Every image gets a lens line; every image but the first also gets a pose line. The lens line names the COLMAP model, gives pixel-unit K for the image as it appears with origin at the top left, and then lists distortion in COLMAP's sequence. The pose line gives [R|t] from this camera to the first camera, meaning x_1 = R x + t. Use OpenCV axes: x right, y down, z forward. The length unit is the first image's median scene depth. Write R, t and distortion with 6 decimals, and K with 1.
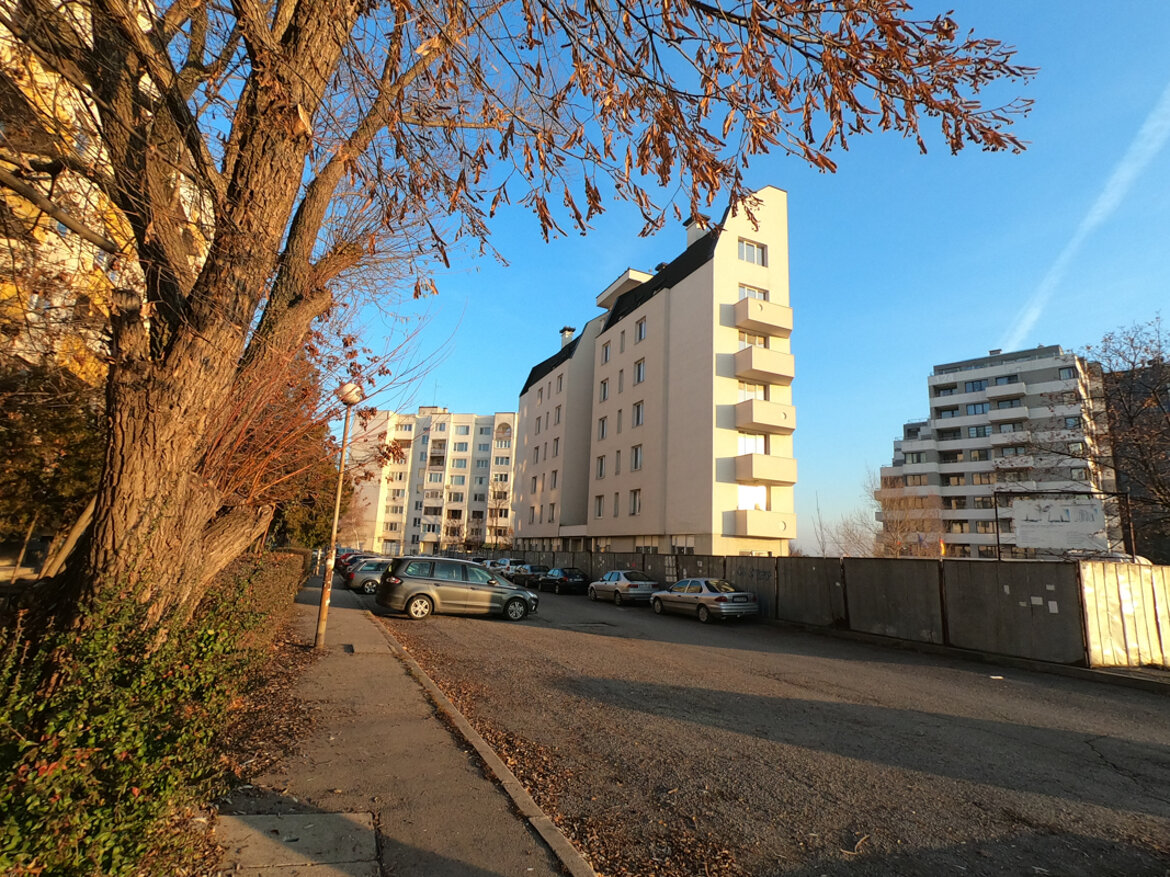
lens RADIAL K [[580.6, 0, 585.0], [0, 580.6, 438.5], [0, 0, 1]] dist [-0.001094, -0.000110]
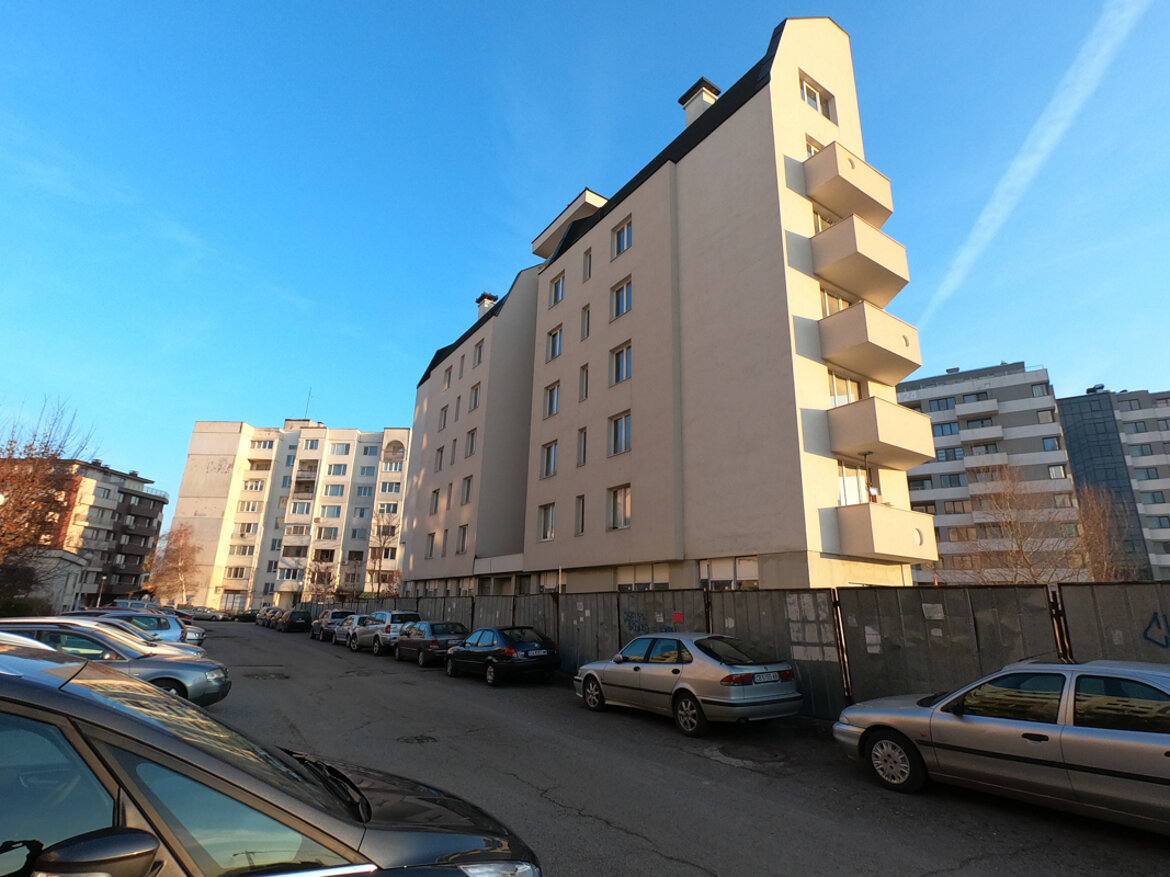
lens RADIAL K [[580.6, 0, 585.0], [0, 580.6, 438.5], [0, 0, 1]] dist [-0.001094, -0.000110]
pose [[0.984685, 0.028267, 0.172038, -0.018864], [-0.014104, 0.996450, -0.082992, 0.034424], [-0.173773, 0.079295, 0.981588, 0.164016]]
